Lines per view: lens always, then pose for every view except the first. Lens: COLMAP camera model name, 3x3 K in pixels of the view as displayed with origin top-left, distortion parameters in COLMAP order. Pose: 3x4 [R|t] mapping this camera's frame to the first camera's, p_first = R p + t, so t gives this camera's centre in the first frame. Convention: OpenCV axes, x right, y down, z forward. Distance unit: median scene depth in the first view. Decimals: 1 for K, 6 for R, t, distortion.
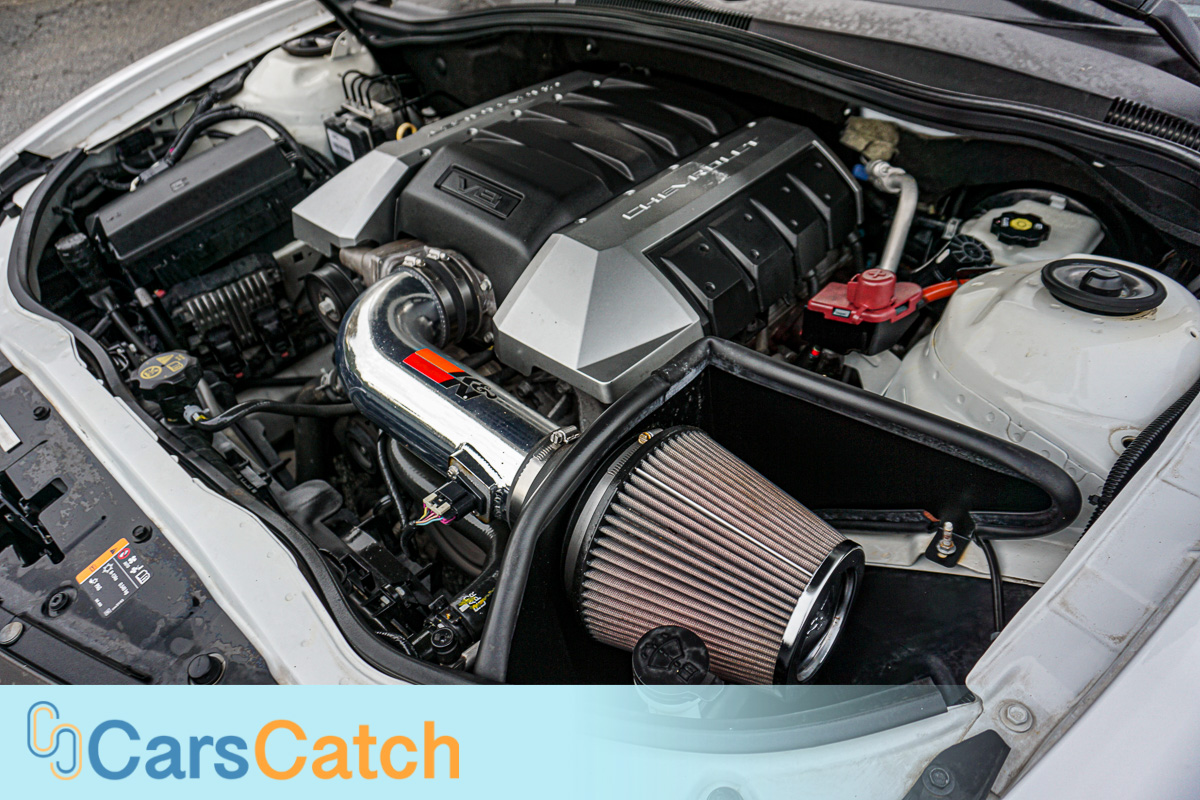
lens RADIAL K [[811.3, 0, 603.3], [0, 811.3, 397.5], [0, 0, 1]] dist [-0.038583, 0.028004]
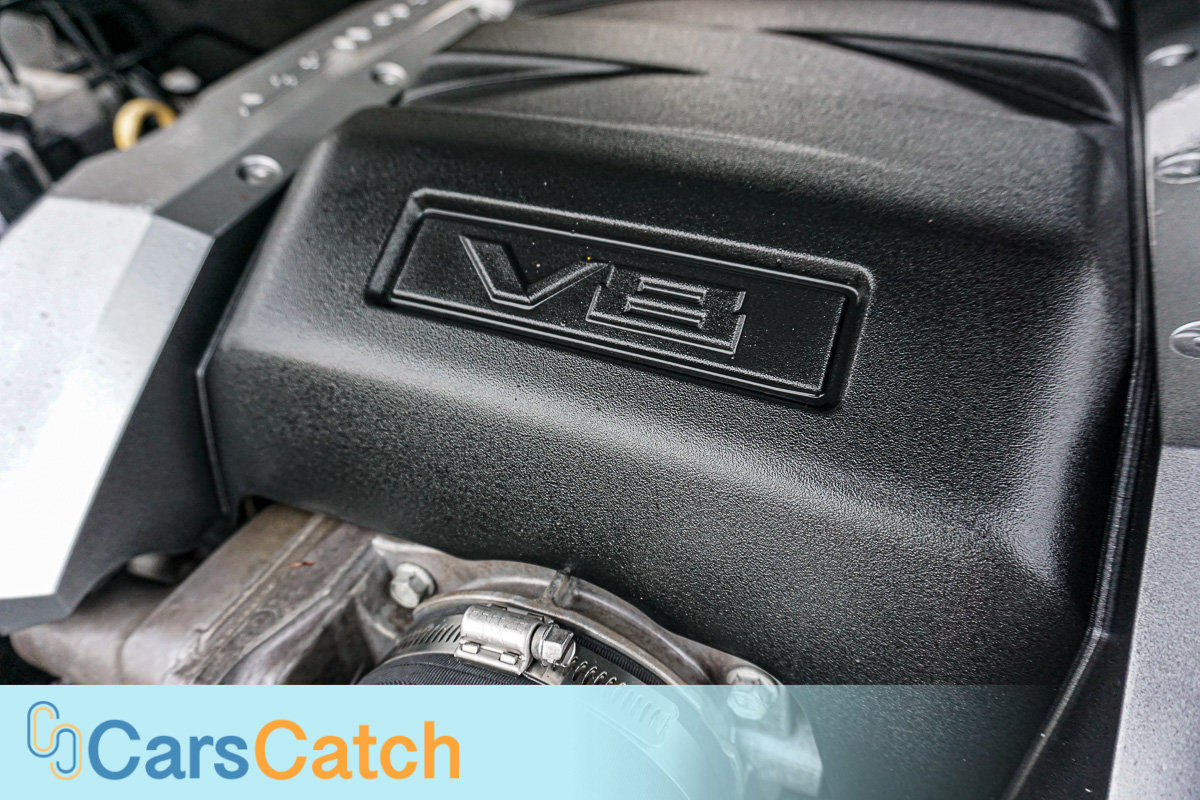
lens RADIAL K [[811.3, 0, 603.3], [0, 811.3, 397.5], [0, 0, 1]] dist [-0.038583, 0.028004]
pose [[0.941000, -0.257457, 0.219624, -0.195709], [0.250700, 0.966290, 0.058595, -0.223898], [-0.227307, -0.000078, 0.973823, 0.739695]]
